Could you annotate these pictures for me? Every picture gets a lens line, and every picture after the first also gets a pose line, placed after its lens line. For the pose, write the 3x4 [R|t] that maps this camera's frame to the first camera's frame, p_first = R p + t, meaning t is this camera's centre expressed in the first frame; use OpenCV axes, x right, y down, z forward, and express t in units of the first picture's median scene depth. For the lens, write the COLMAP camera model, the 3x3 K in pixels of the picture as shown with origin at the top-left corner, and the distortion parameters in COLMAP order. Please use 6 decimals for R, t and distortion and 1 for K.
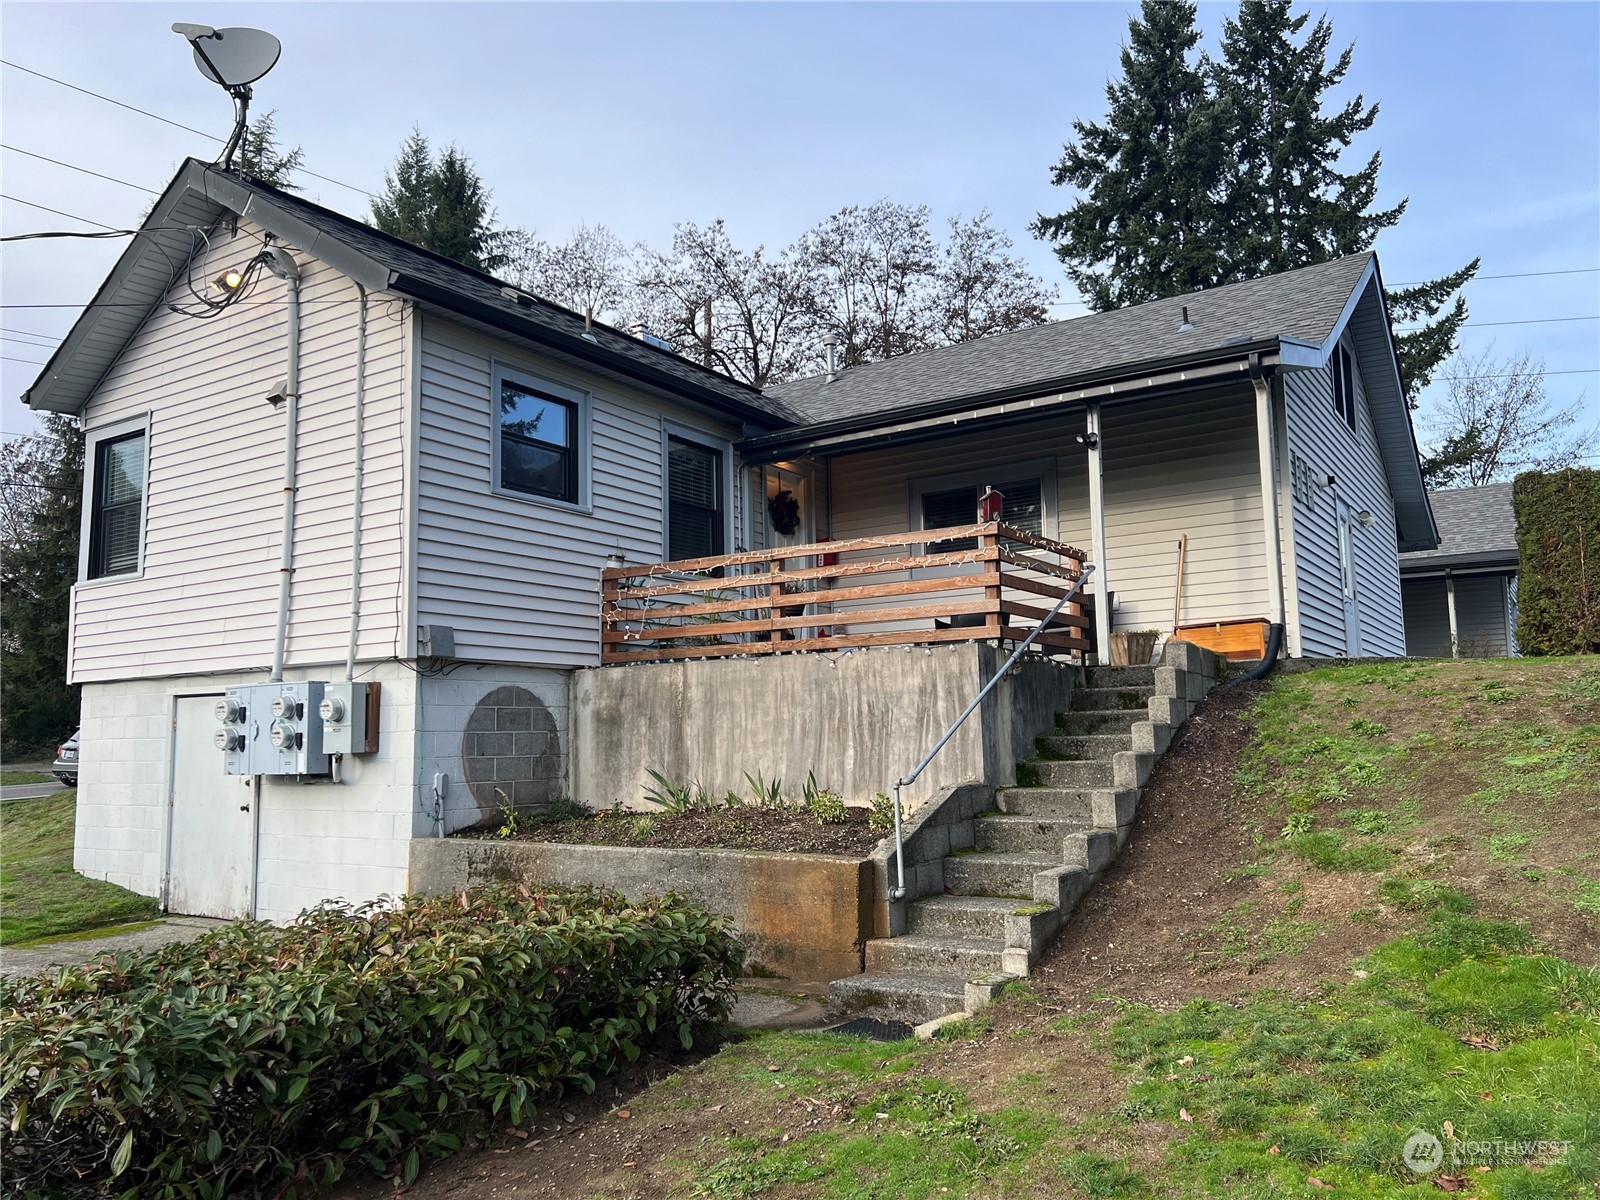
lens RADIAL K [[1184.0, 0, 798.2], [0, 1184.0, 607.8], [0, 0, 1]] dist [0.040198, -0.053183]
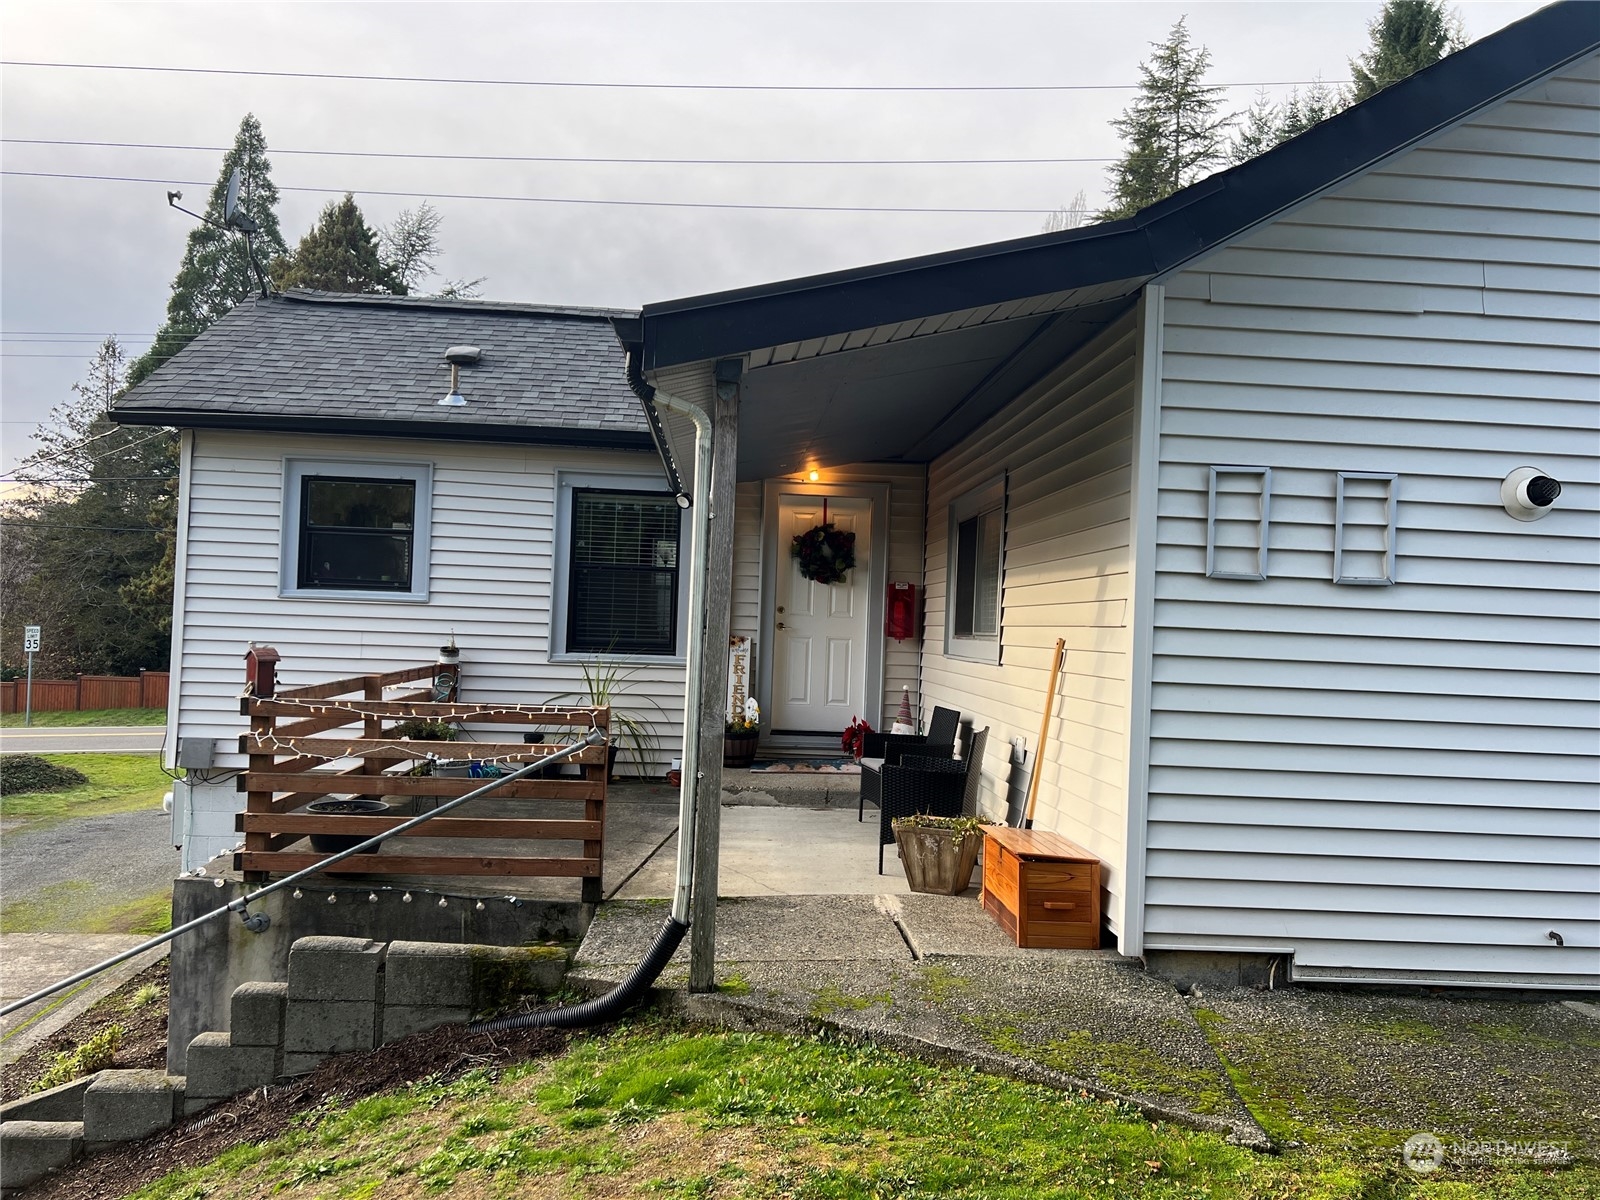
lens RADIAL K [[1184.0, 0, 799.0], [0, 1184.0, 601.5], [0, 0, 1]] dist [0.040198, -0.053183]
pose [[0.599783, 0.022335, -0.799851, 0.709607], [0.049316, 0.996678, 0.064812, -0.122015], [0.798642, -0.078318, 0.596689, 0.676150]]
